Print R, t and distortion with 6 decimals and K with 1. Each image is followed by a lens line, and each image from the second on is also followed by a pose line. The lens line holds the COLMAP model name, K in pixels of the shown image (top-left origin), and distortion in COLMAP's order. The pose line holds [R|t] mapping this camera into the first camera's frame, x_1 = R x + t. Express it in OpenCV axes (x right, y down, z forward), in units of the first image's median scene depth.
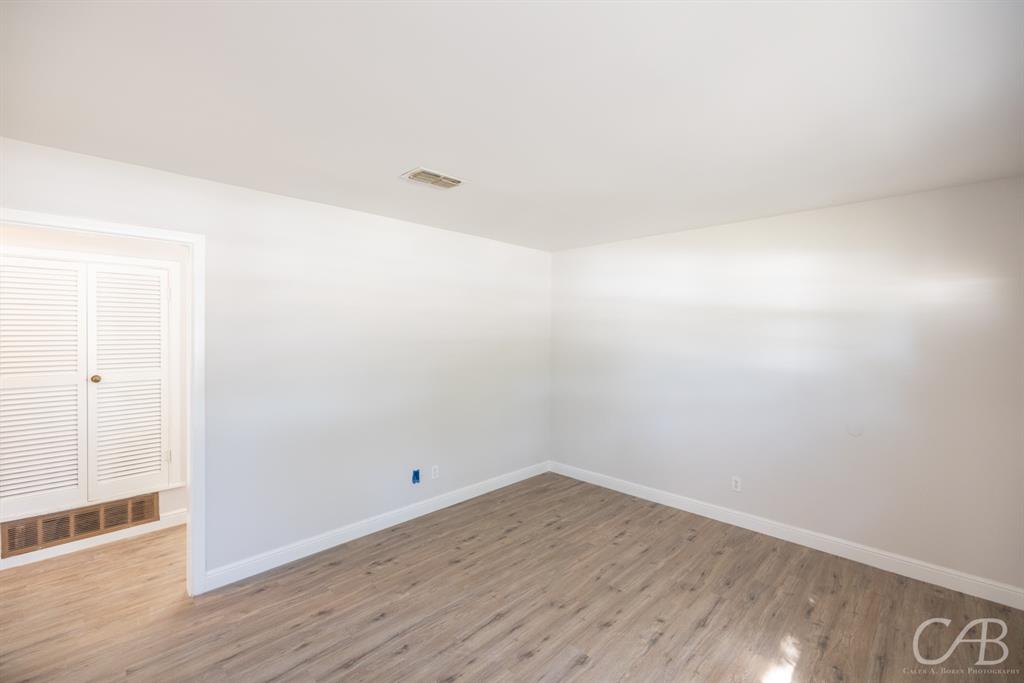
lens RADIAL K [[432.7, 0, 512.0], [0, 432.7, 341.5], [0, 0, 1]] dist [-0.000178, 0.000022]
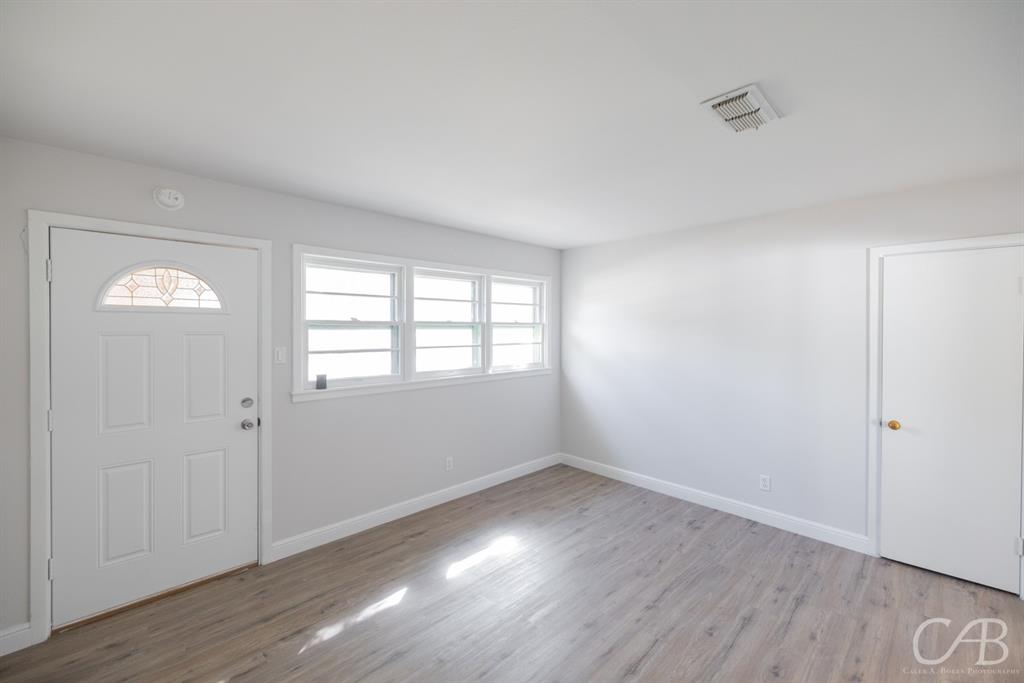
lens RADIAL K [[424.8, 0, 506.2], [0, 424.8, 331.5], [0, 0, 1]] dist [-0.000360, -0.000164]
pose [[-0.999176, -0.007073, 0.039969, 0.158212], [-0.005921, 0.999566, 0.028869, -0.029900], [-0.040156, 0.028609, -0.998784, 1.565704]]
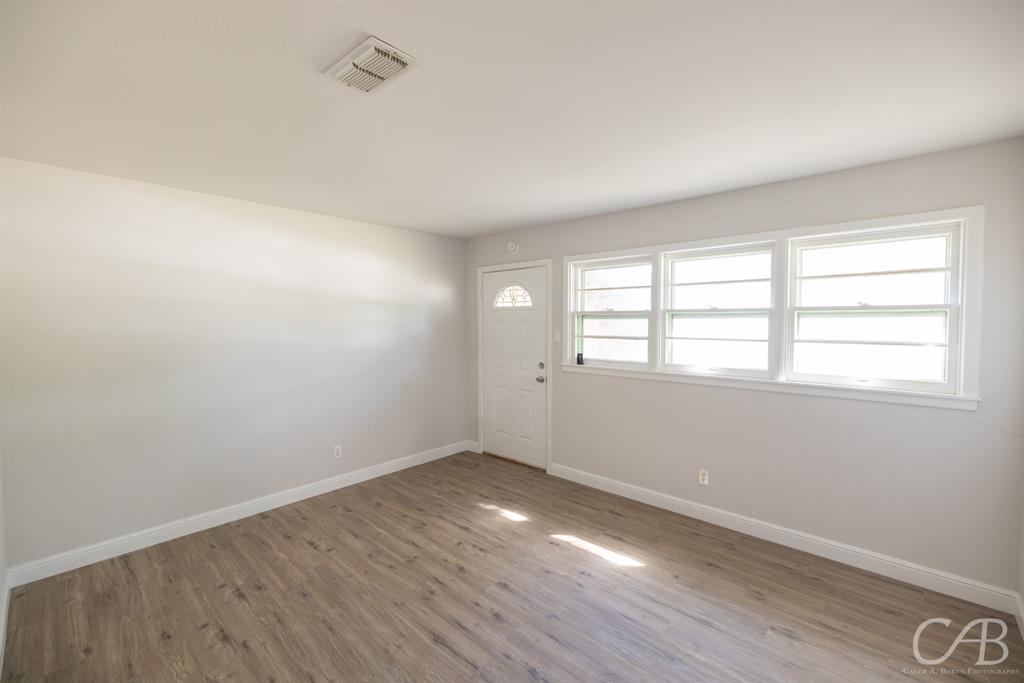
lens RADIAL K [[424.8, 0, 506.2], [0, 424.8, 331.5], [0, 0, 1]] dist [-0.000360, -0.000164]
pose [[-0.022958, -0.036073, 0.999085, -0.759199], [0.026562, 0.998974, 0.036680, -0.016236], [-0.999384, 0.027380, -0.021976, 0.750656]]
